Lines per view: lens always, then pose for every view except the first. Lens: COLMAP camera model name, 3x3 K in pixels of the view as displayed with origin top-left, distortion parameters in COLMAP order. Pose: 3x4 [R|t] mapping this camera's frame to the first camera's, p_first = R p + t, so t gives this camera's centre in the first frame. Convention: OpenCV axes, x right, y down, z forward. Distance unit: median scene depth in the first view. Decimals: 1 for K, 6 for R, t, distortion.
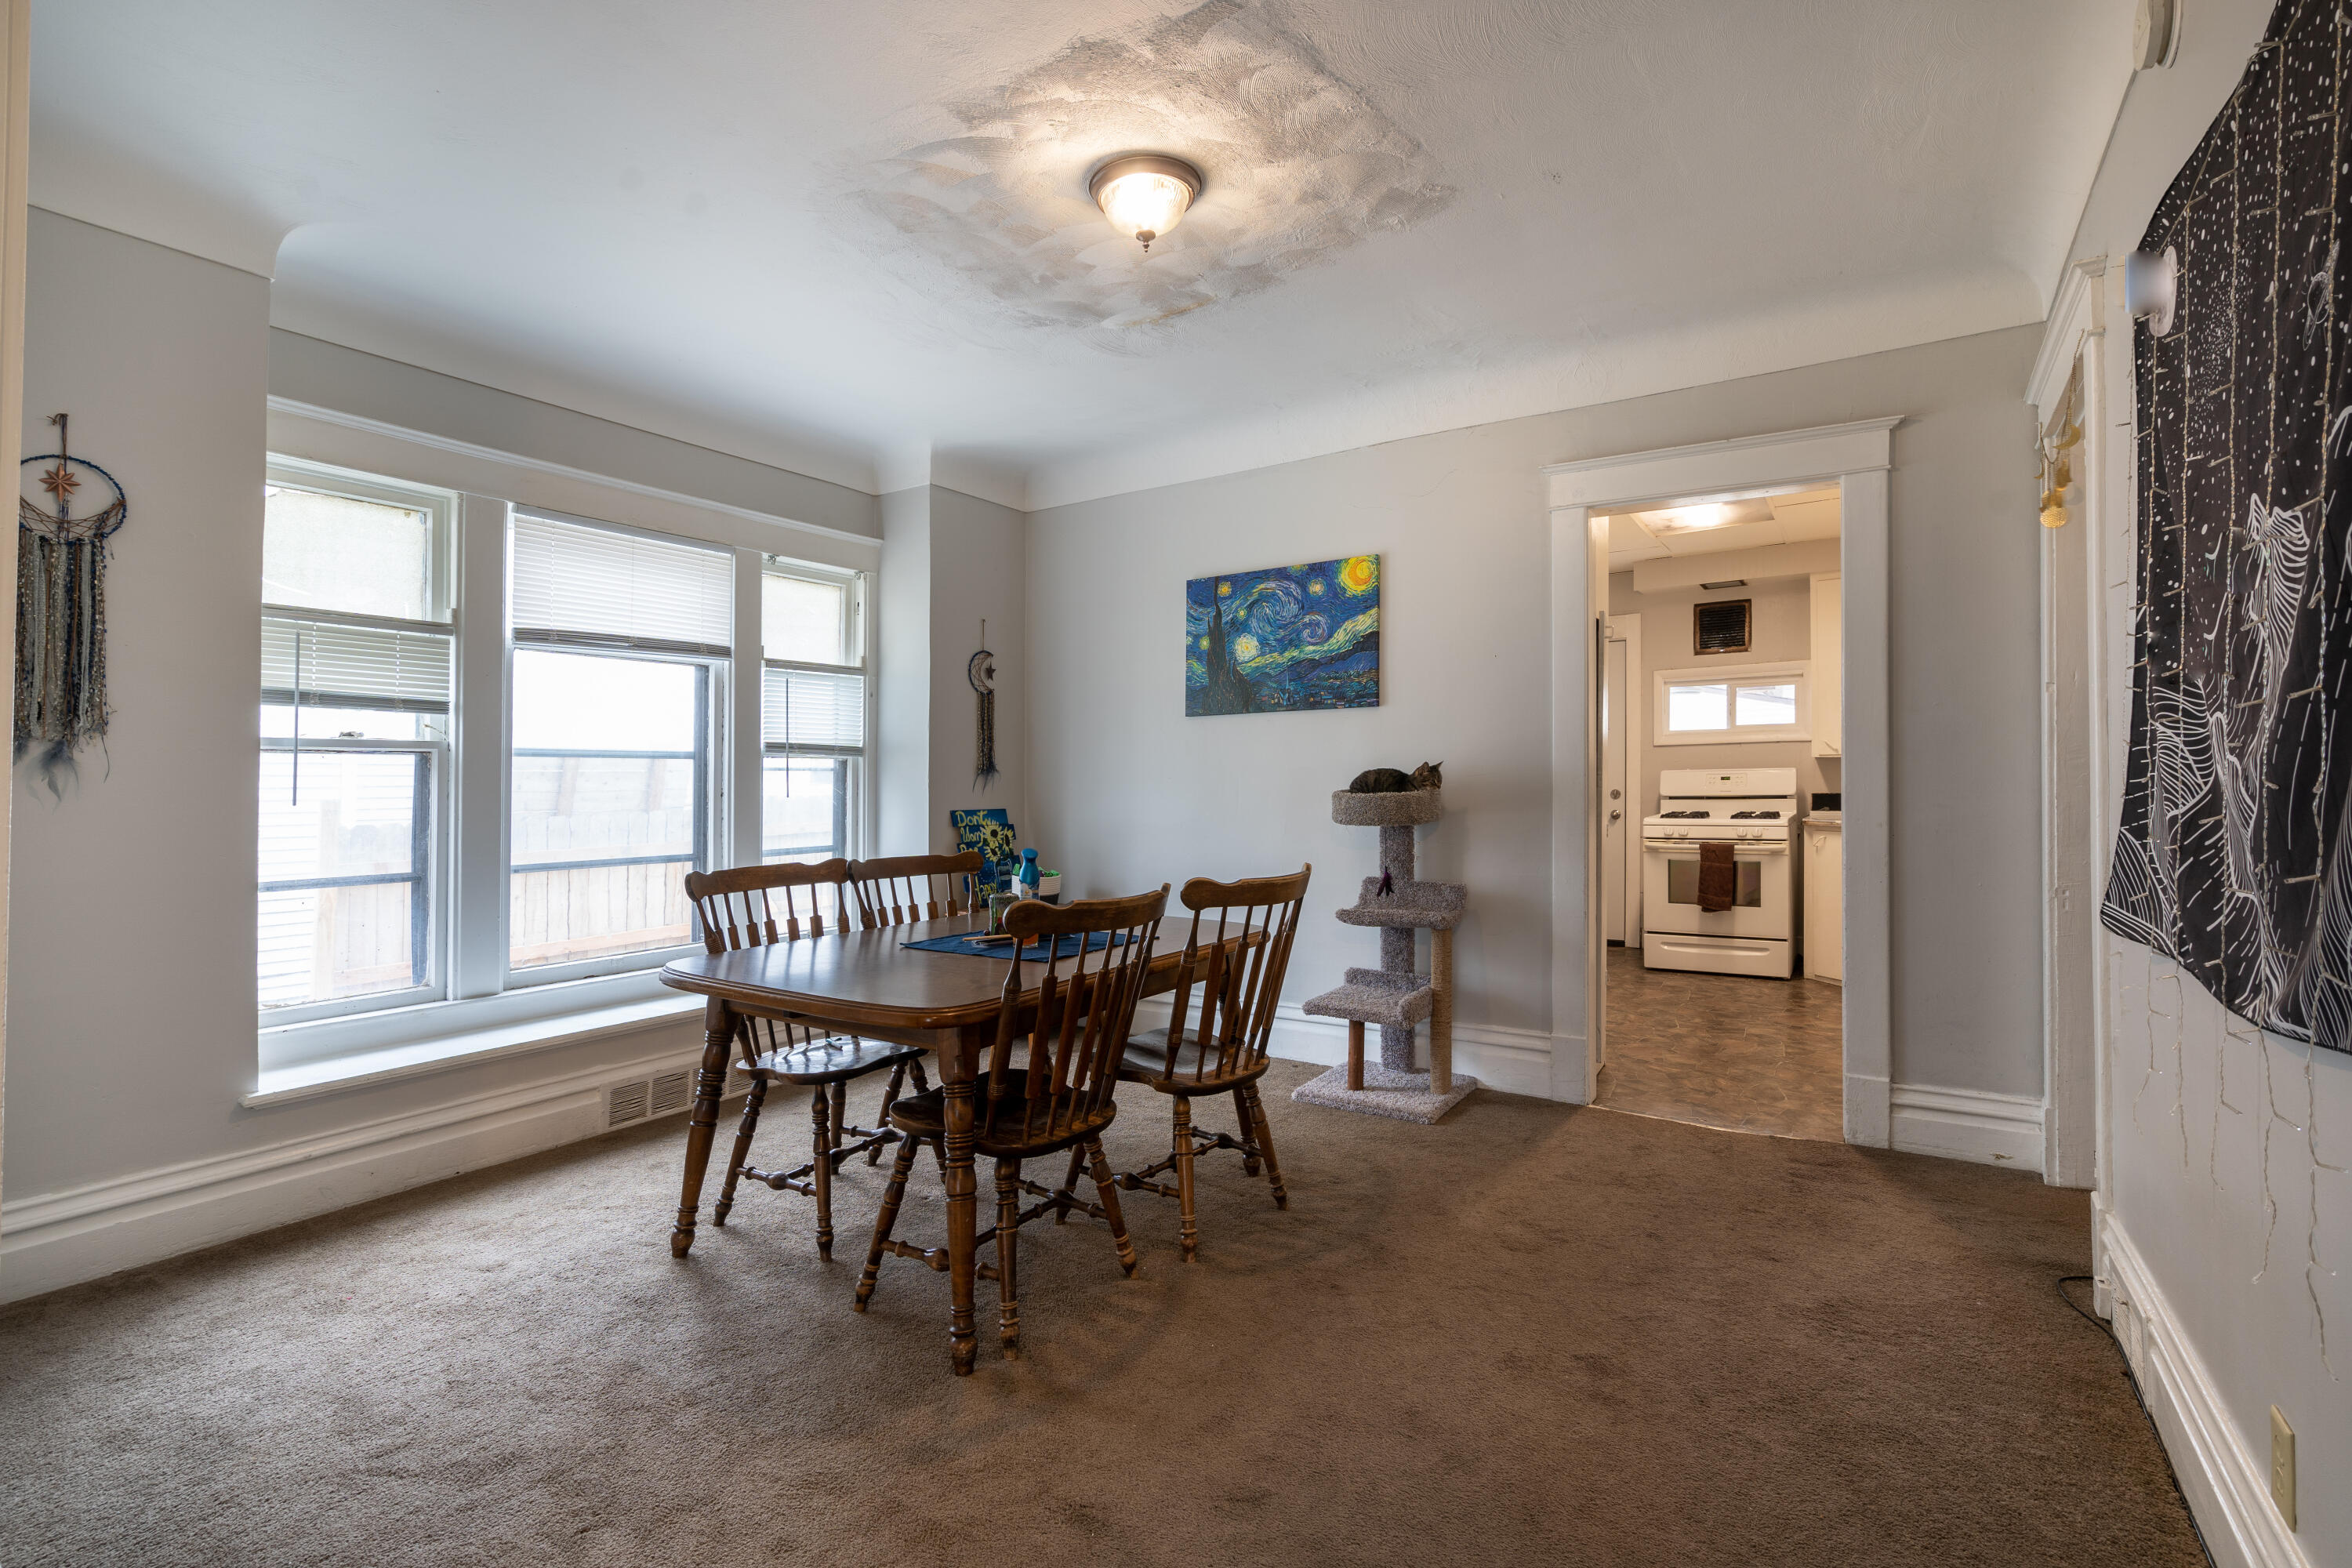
lens RADIAL K [[1063.5, 0, 1180.2], [0, 1063.5, 800.7], [0, 0, 1]] dist [0.000576, -0.000039]
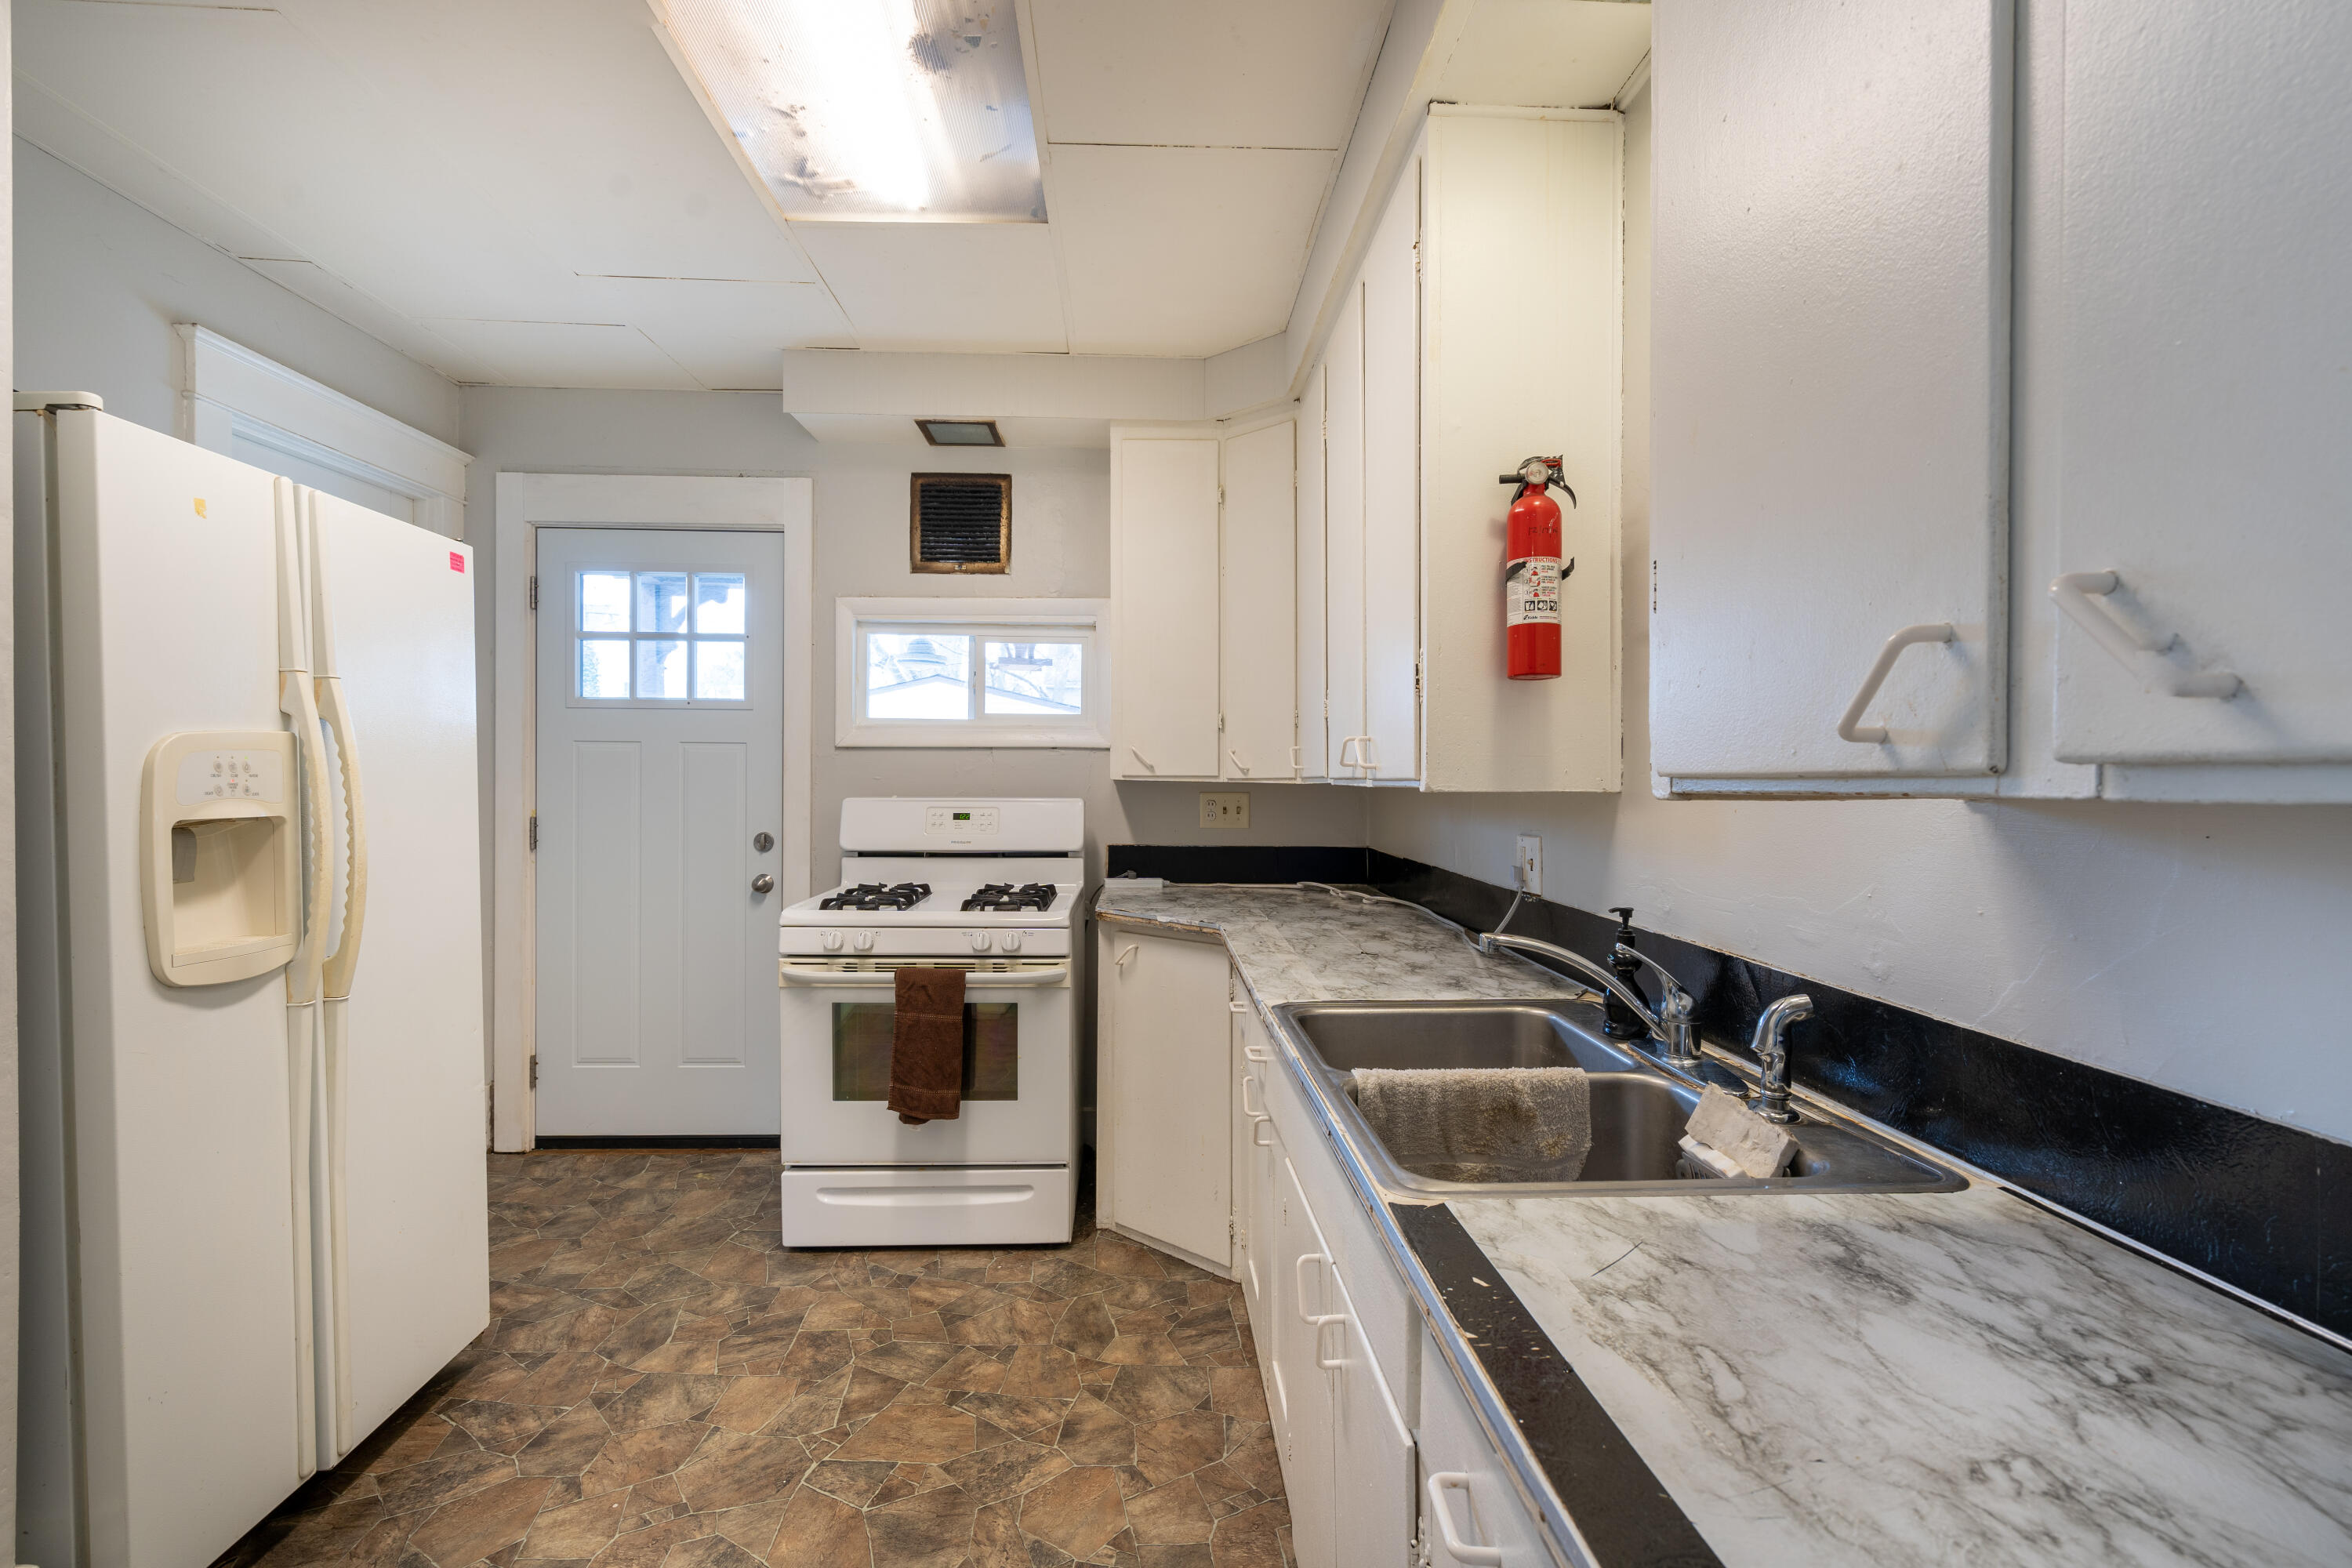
lens RADIAL K [[1063.5, 0, 1185.3], [0, 1063.5, 789.1], [0, 0, 1]] dist [0.000576, -0.000039]
pose [[0.808044, 0.015520, 0.588917, 0.318589], [-0.005306, 0.999804, -0.019069, -0.026467], [-0.589098, 0.012284, 0.807968, 0.560781]]
